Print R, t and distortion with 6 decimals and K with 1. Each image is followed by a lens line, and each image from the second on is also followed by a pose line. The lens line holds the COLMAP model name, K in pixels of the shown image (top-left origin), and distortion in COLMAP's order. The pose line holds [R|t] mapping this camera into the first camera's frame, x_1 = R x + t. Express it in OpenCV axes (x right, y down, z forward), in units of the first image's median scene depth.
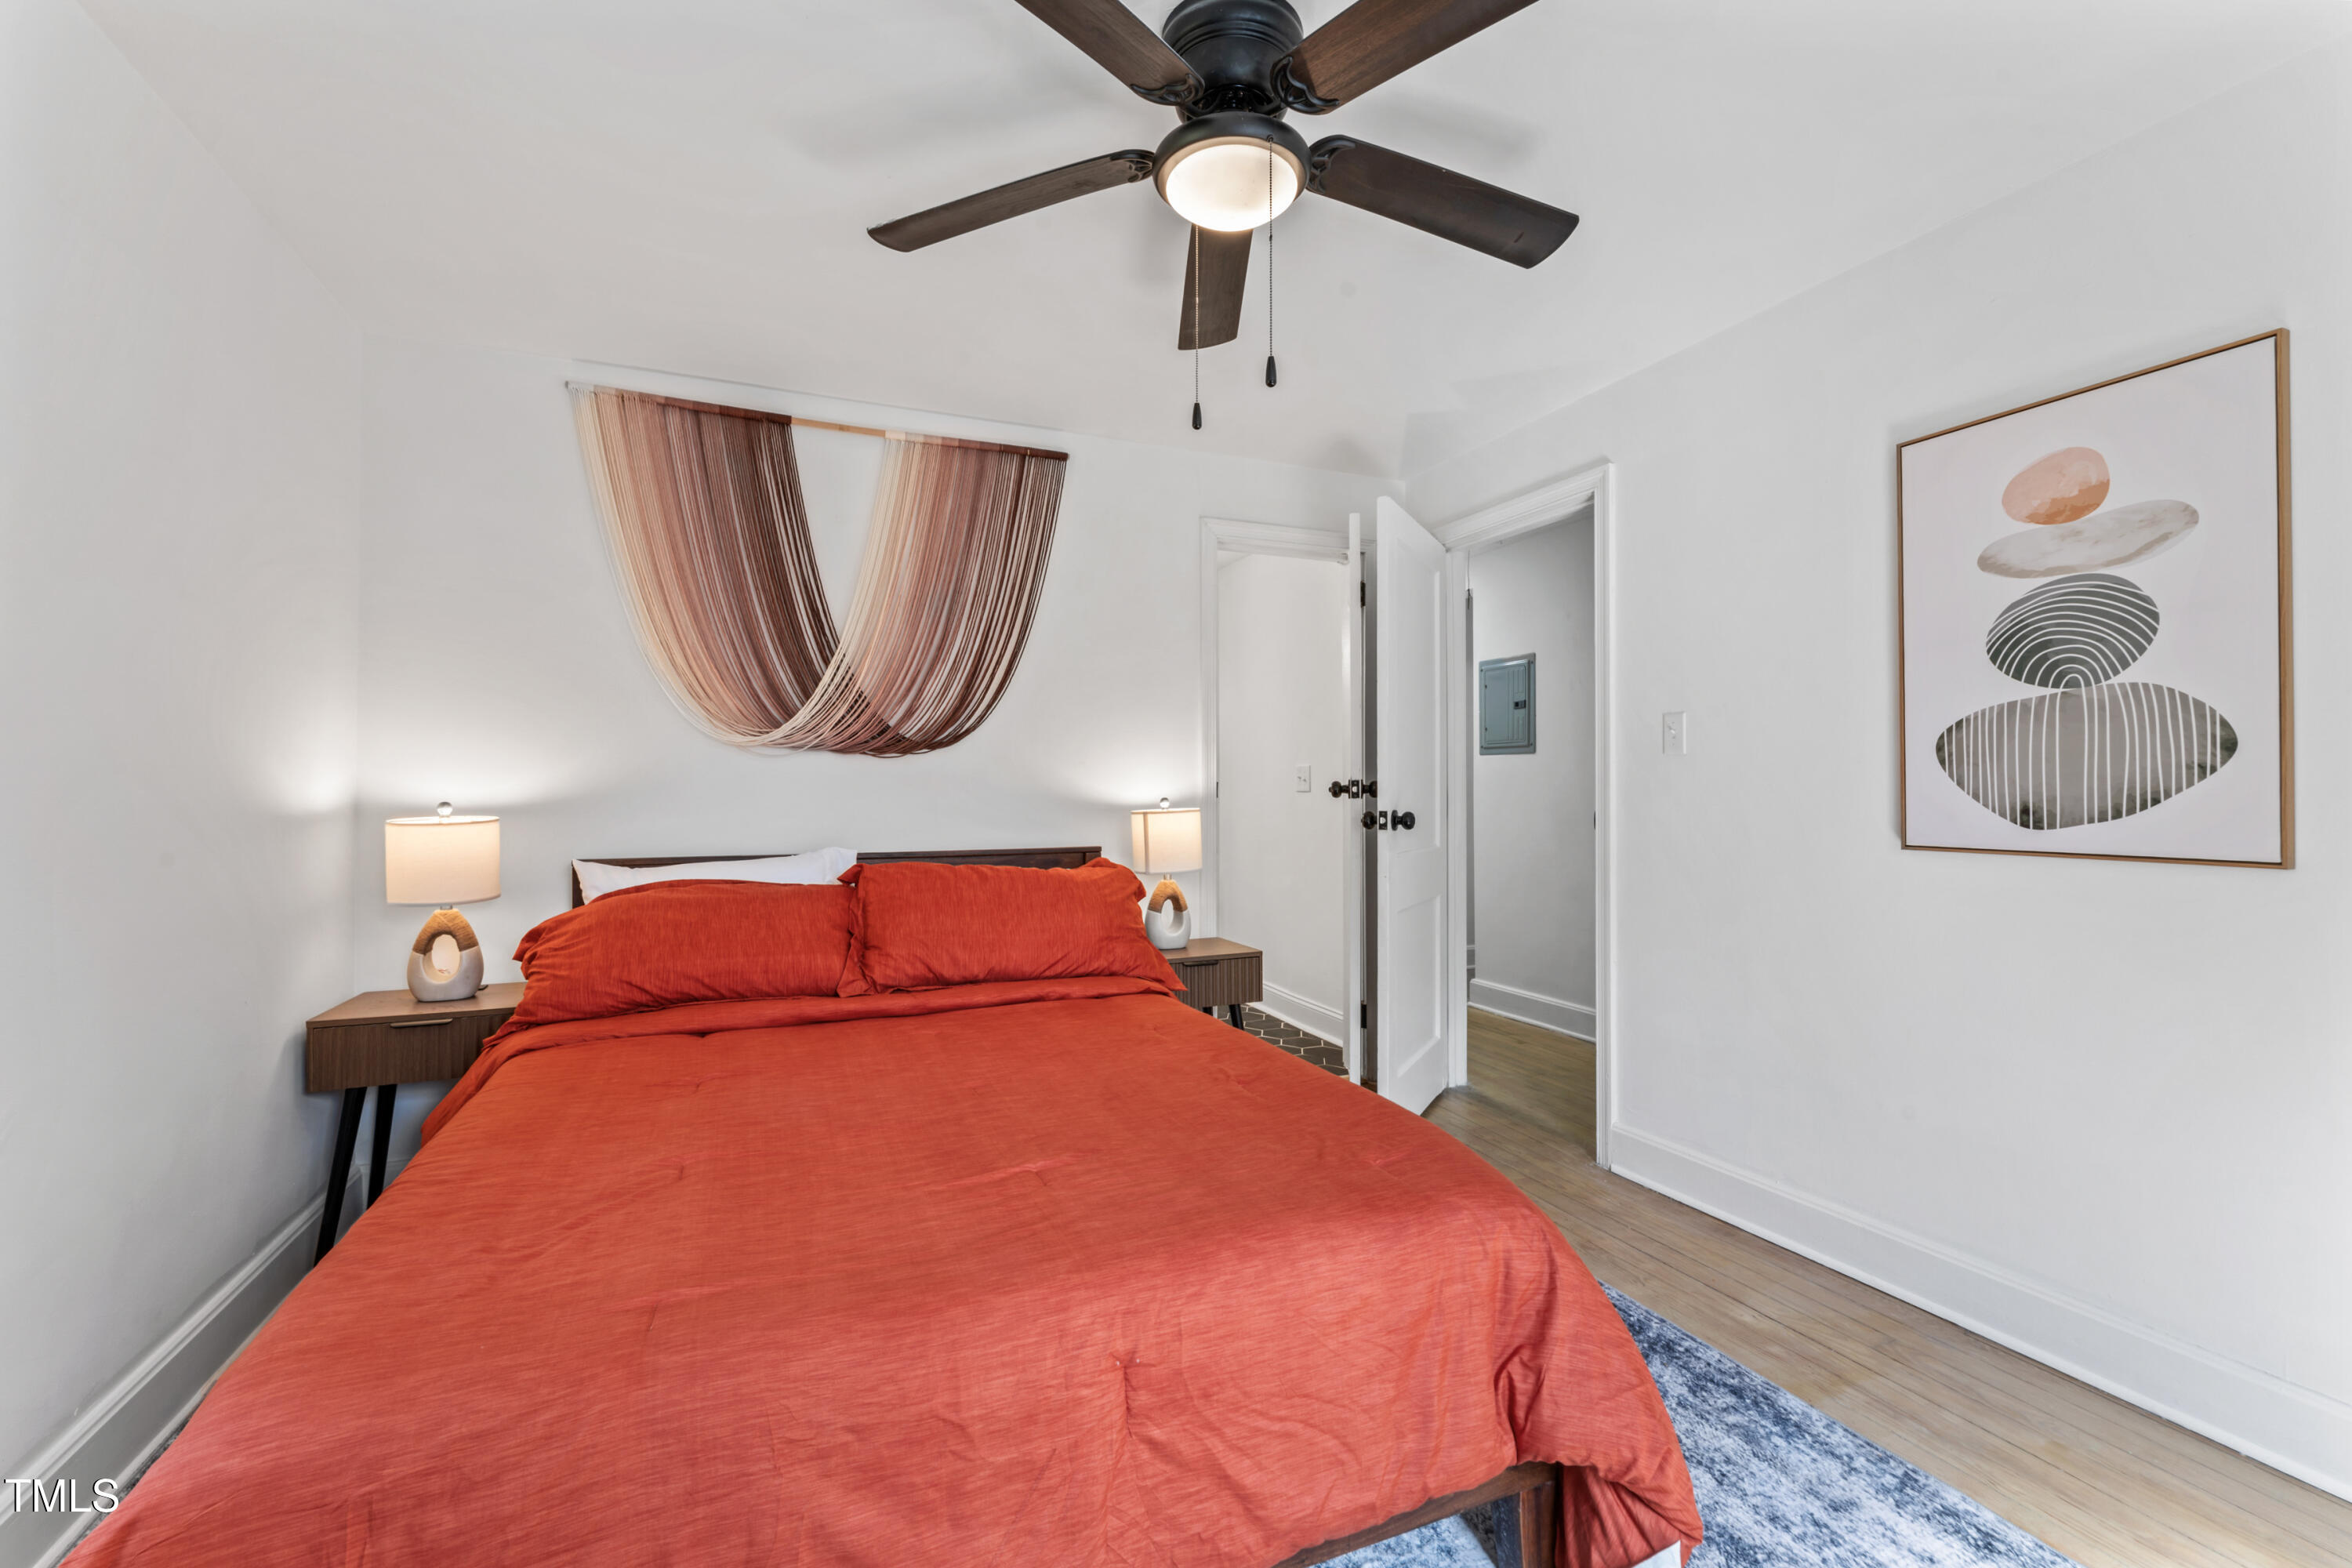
lens RADIAL K [[963.2, 0, 1176.5], [0, 963.2, 792.2], [0, 0, 1]] dist [-0.009169, 0.002260]
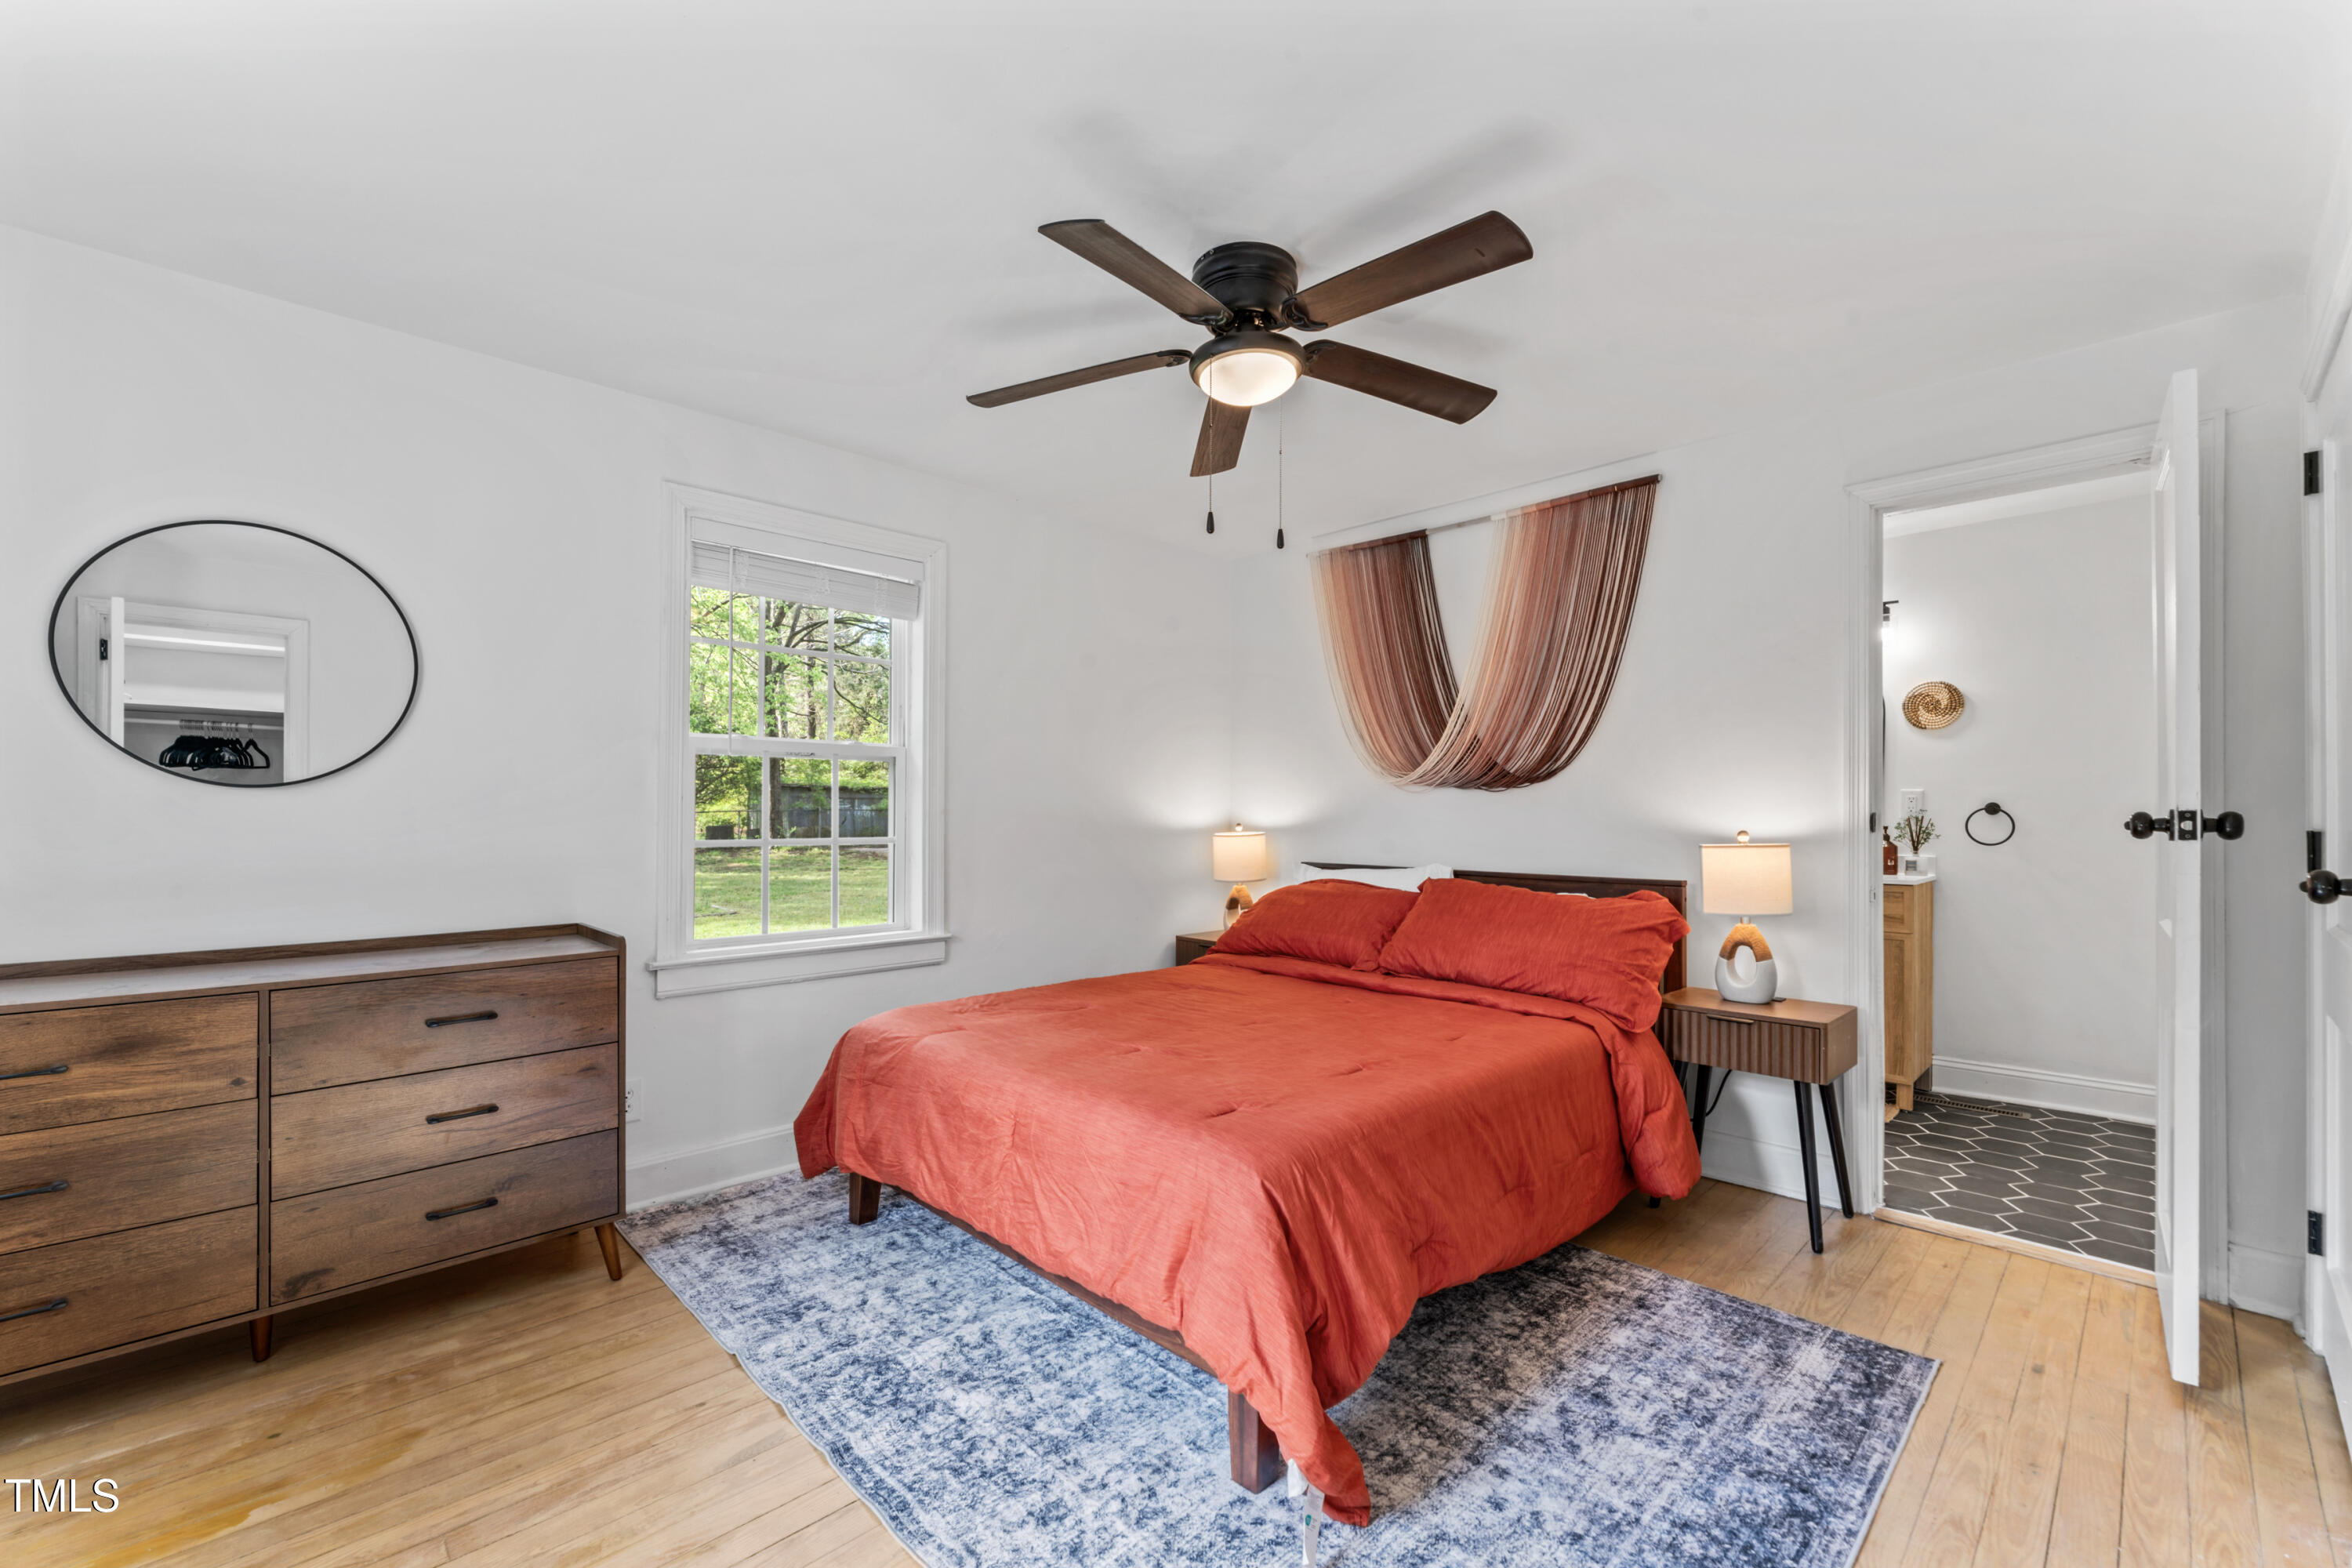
lens RADIAL K [[963.2, 0, 1186.2], [0, 963.2, 819.8], [0, 0, 1]] dist [-0.009169, 0.002260]
pose [[0.370366, 0.012561, -0.928801, 0.666317], [-0.006789, 0.999918, 0.010815, -0.011314], [0.928861, 0.002300, 0.370421, 0.213701]]
